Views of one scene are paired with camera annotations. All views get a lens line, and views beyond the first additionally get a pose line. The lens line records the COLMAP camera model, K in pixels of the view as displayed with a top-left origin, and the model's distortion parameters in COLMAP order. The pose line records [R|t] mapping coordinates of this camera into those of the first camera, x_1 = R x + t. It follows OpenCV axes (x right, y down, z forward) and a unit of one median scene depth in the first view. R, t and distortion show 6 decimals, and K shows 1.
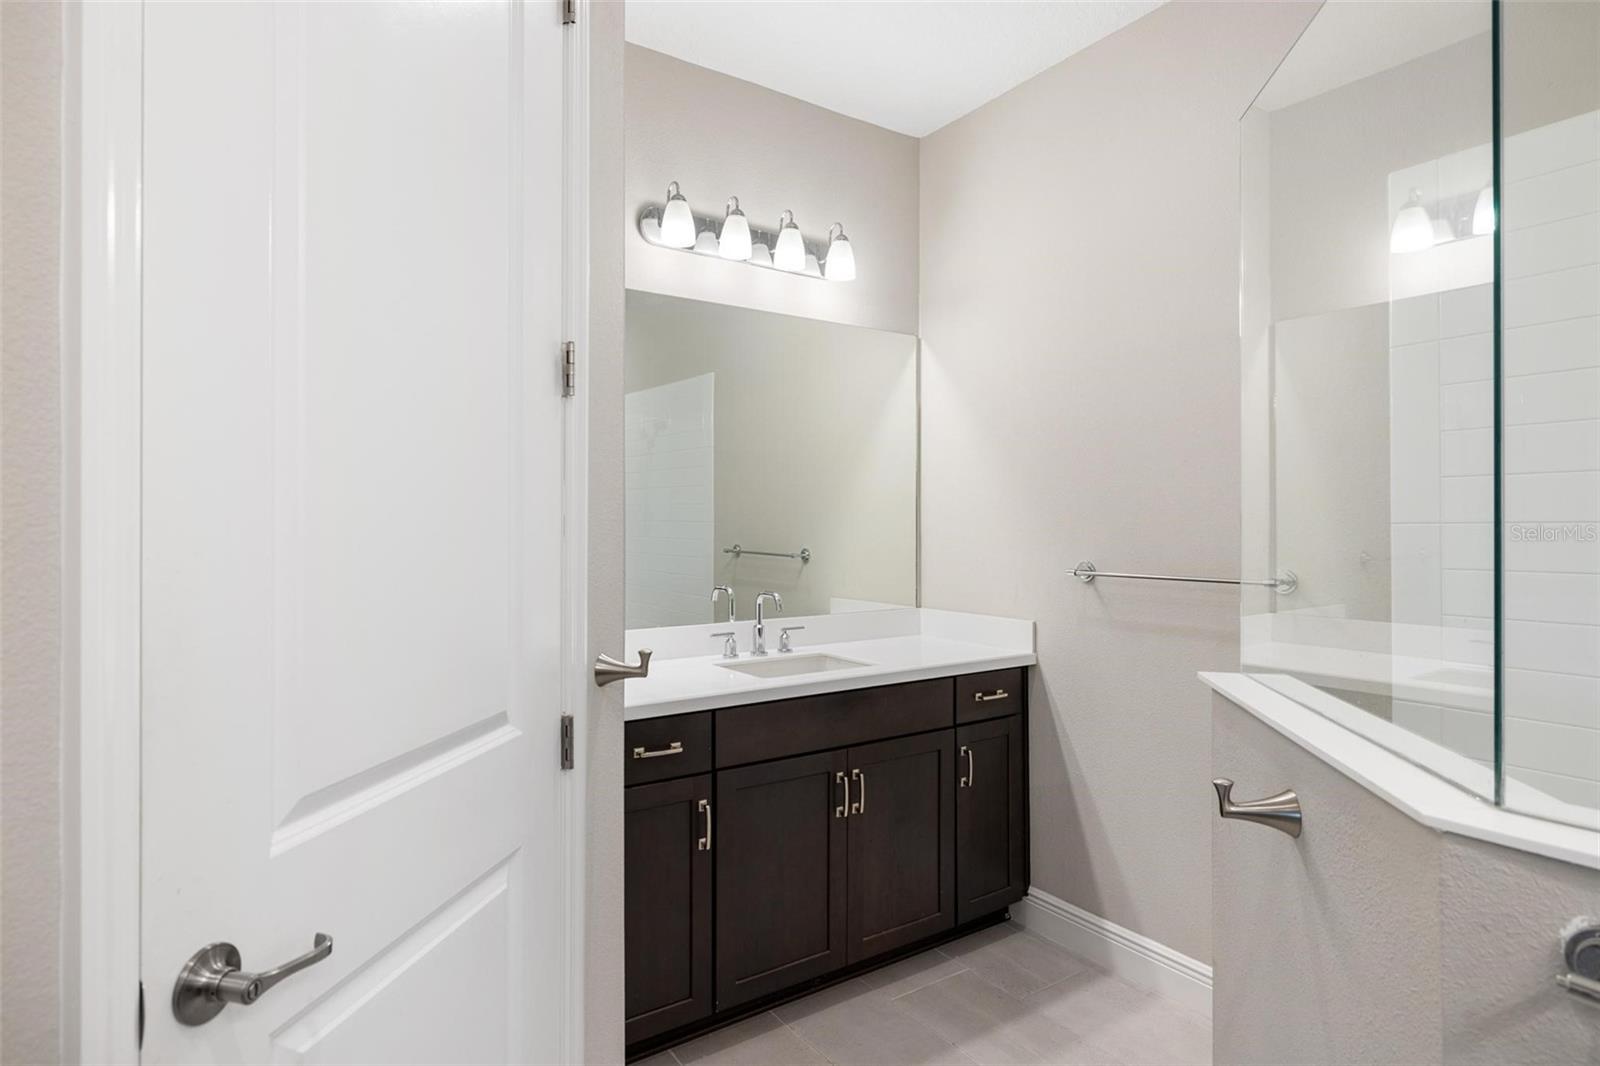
lens RADIAL K [[860.9, 0, 778.4], [0, 860.9, 539.6], [0, 0, 1]] dist [0.000443, 0.000020]
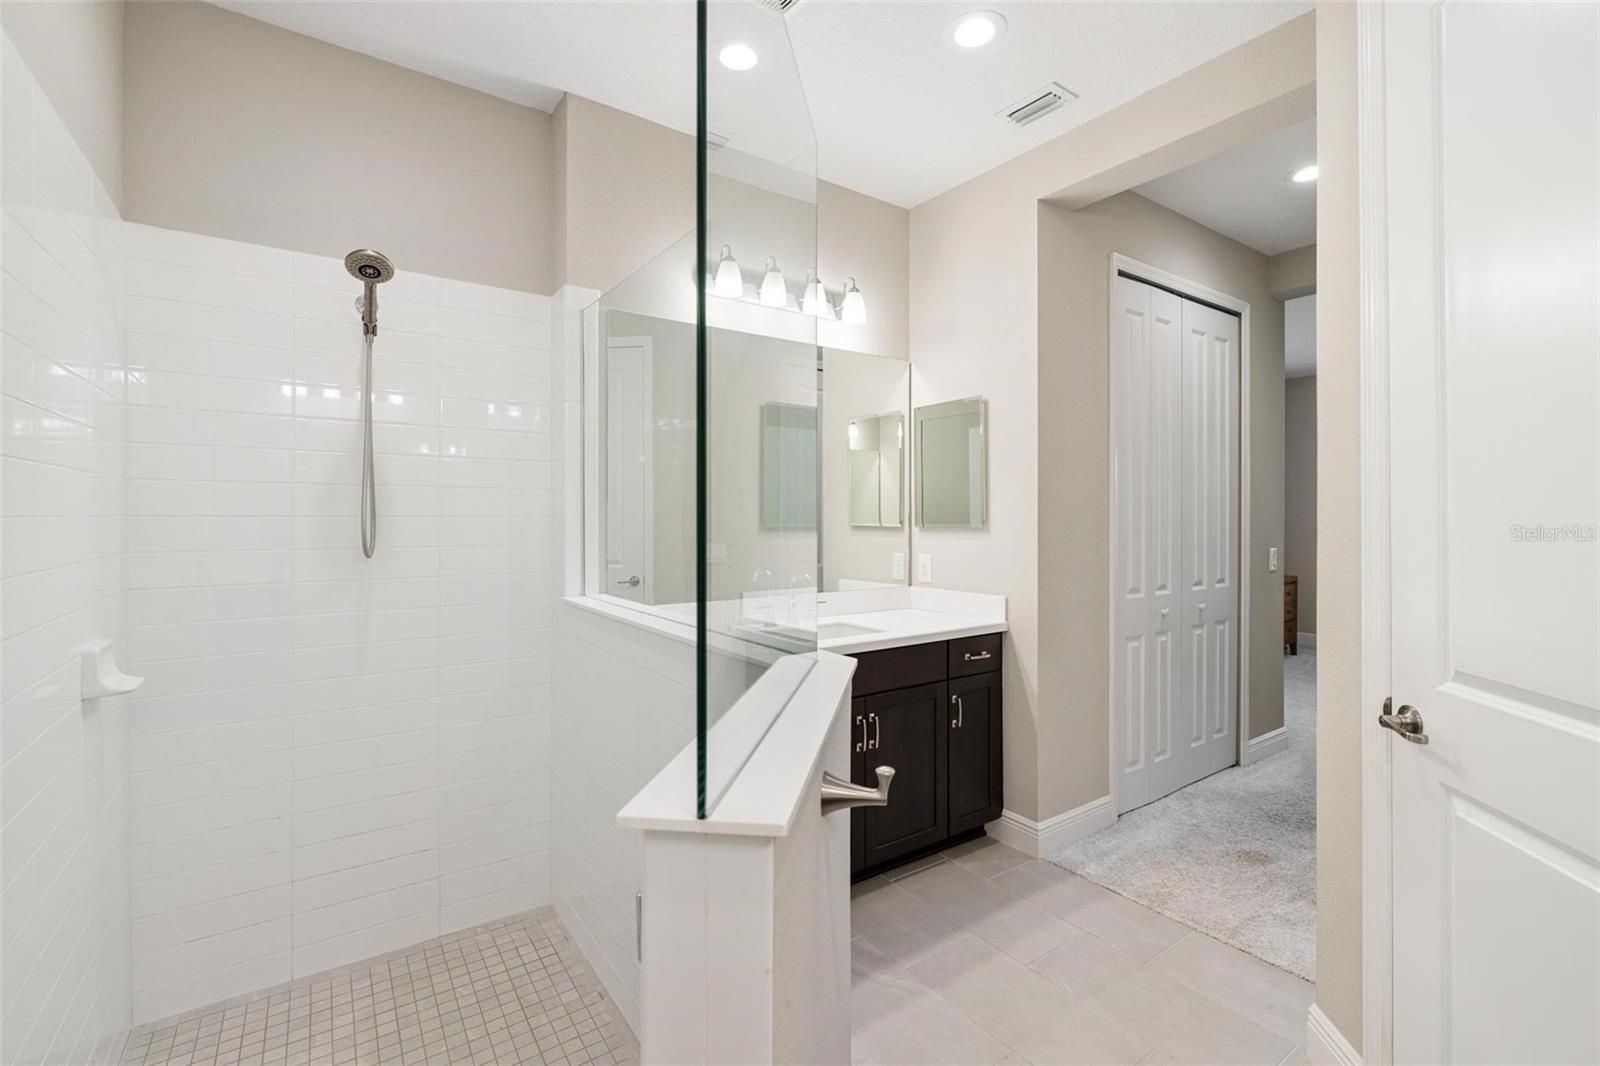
lens RADIAL K [[728.4, 0, 758.2], [0, 728.4, 533.6], [0, 0, 1]] dist [-0.005834, 0.001218]
pose [[0.999924, 0.000009, 0.012363, -0.080589], [-0.000039, 0.999997, 0.002451, 0.000394], [-0.012363, -0.002451, 0.999921, -0.056394]]
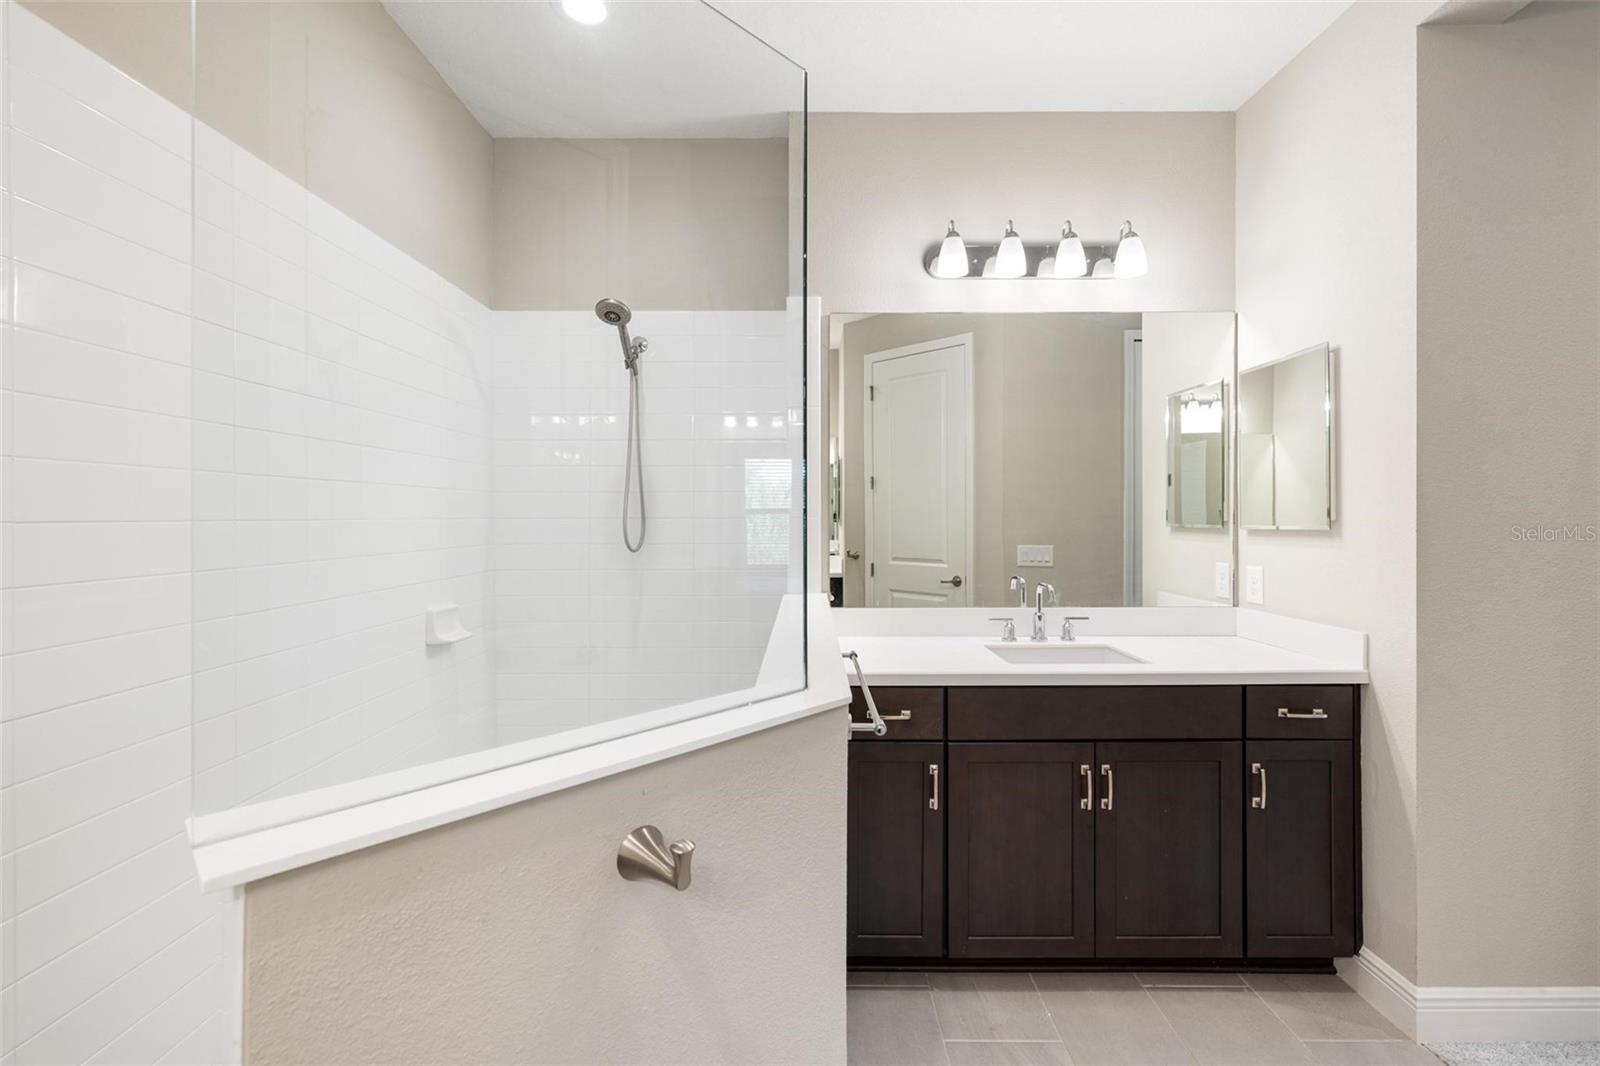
lens RADIAL K [[670.9, 0, 804.8], [0, 670.9, 529.6], [0, 0, 1]] dist [-0.000981, 0.001152]
pose [[0.828422, 0.007034, -0.560060, 0.205554], [-0.008079, 0.999967, 0.000610, -0.003057], [0.560046, 0.004019, 0.828452, 0.140412]]
